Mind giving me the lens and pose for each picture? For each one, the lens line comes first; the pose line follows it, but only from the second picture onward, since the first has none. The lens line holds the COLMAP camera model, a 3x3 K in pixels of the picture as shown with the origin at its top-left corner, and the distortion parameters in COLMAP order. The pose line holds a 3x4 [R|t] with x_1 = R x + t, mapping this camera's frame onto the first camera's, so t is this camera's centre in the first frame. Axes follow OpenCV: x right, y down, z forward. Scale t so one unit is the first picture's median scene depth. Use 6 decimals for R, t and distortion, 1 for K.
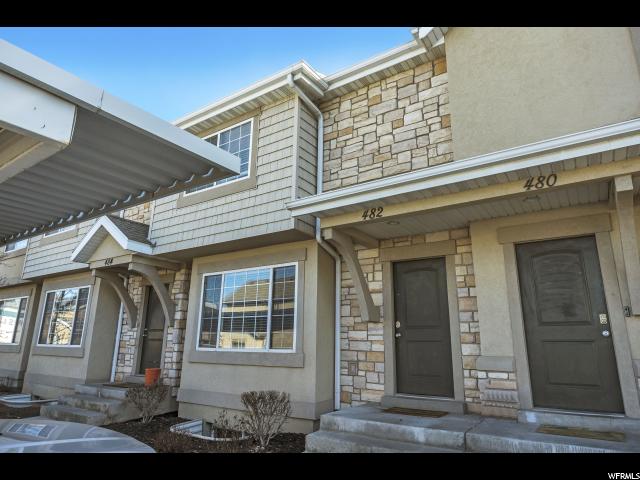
lens RADIAL K [[406.2, 0, 317.1], [0, 406.2, 235.9], [0, 0, 1]] dist [-0.005882, -0.006646]
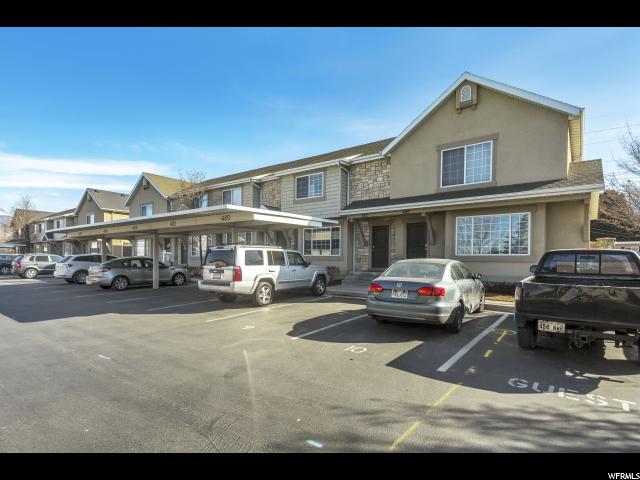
lens RADIAL K [[330.3, 0, 313.1], [0, 330.3, 262.8], [0, 0, 1]] dist [-0.016211, 0.001585]
pose [[0.997585, -0.003573, -0.069362, -0.083137], [0.022362, 0.962023, 0.272052, -0.346429], [0.065755, -0.272946, 0.959779, -1.429700]]
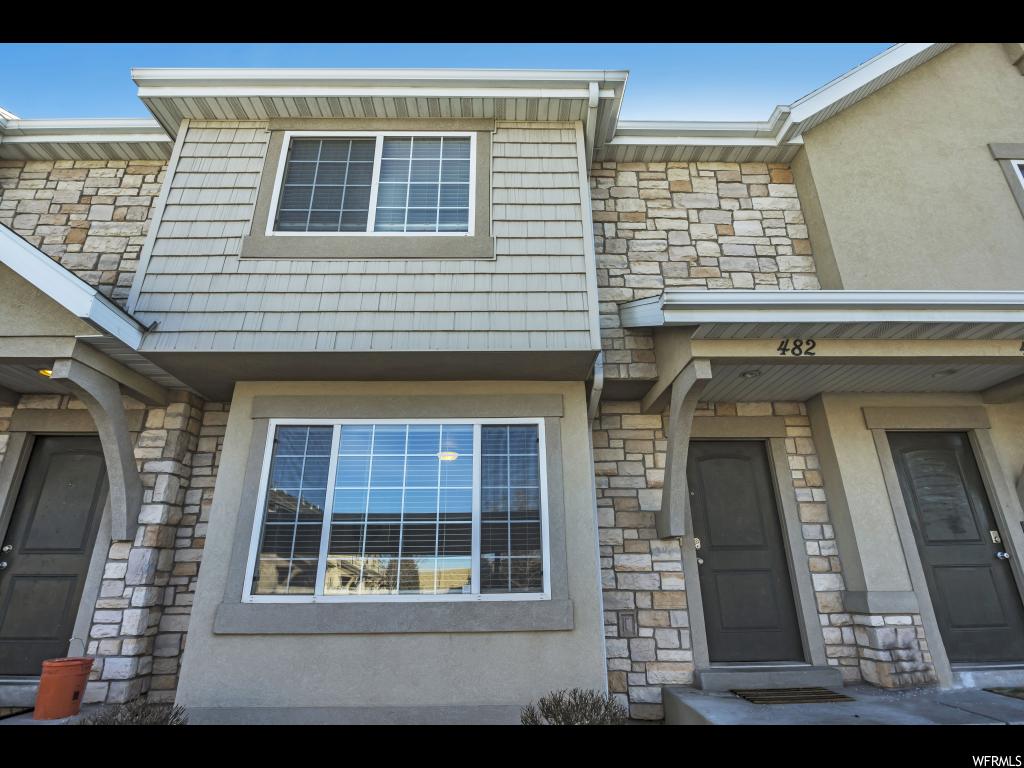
lens RADIAL K [[528.4, 0, 512.6], [0, 528.4, 378.3], [0, 0, 1]] dist [-0.016211, 0.001585]
pose [[0.812860, 0.188619, 0.551073, -0.483314], [-0.131961, 0.981150, -0.141176, 0.119536], [-0.567313, 0.042036, 0.822428, 0.482213]]
